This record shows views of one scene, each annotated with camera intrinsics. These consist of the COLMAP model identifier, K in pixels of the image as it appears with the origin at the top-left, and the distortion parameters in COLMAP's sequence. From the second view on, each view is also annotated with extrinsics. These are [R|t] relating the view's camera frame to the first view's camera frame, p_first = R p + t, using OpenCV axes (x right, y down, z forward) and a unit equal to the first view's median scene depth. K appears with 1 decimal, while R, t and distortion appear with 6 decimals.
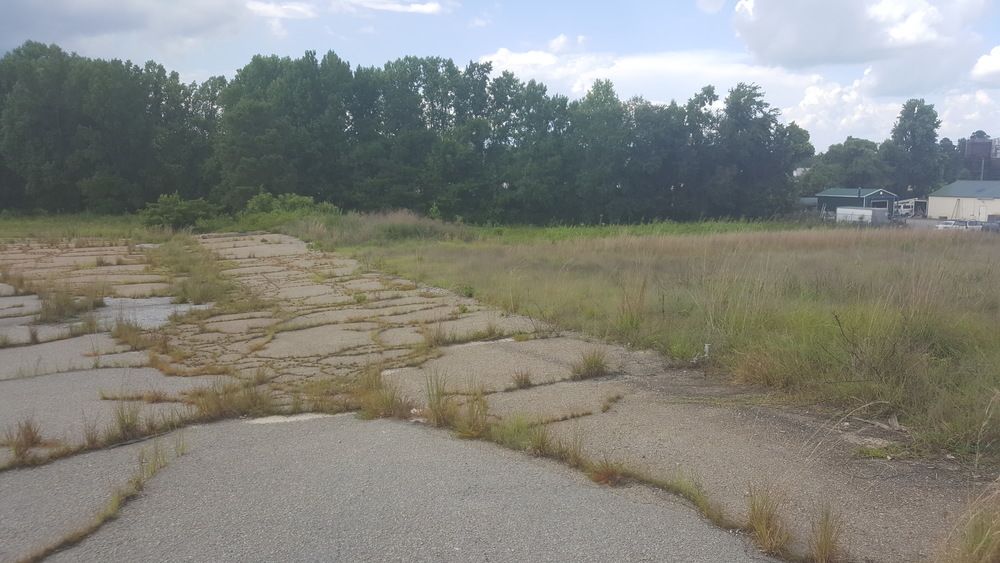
lens RADIAL K [[720.2, 0, 487.0], [0, 720.2, 325.1], [0, 0, 1]] dist [0.032862, -0.105770]
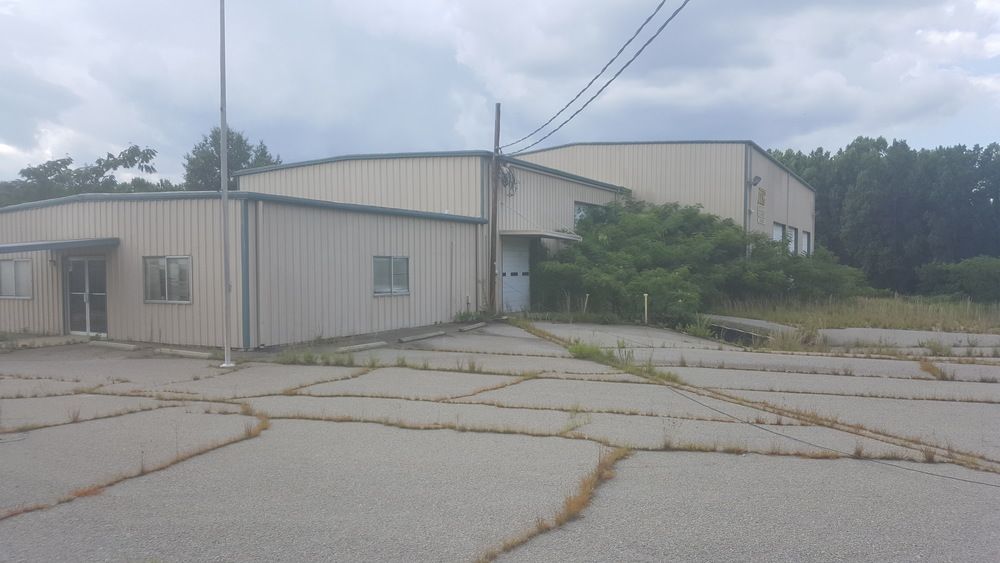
lens RADIAL K [[720.2, 0, 462.4], [0, 720.2, 277.9], [0, 0, 1]] dist [0.032862, -0.105770]
pose [[0.638734, 0.012954, -0.769318, -0.702039], [-0.153320, 0.981950, -0.110761, 0.104377], [0.753997, 0.188699, 0.629191, -0.444488]]
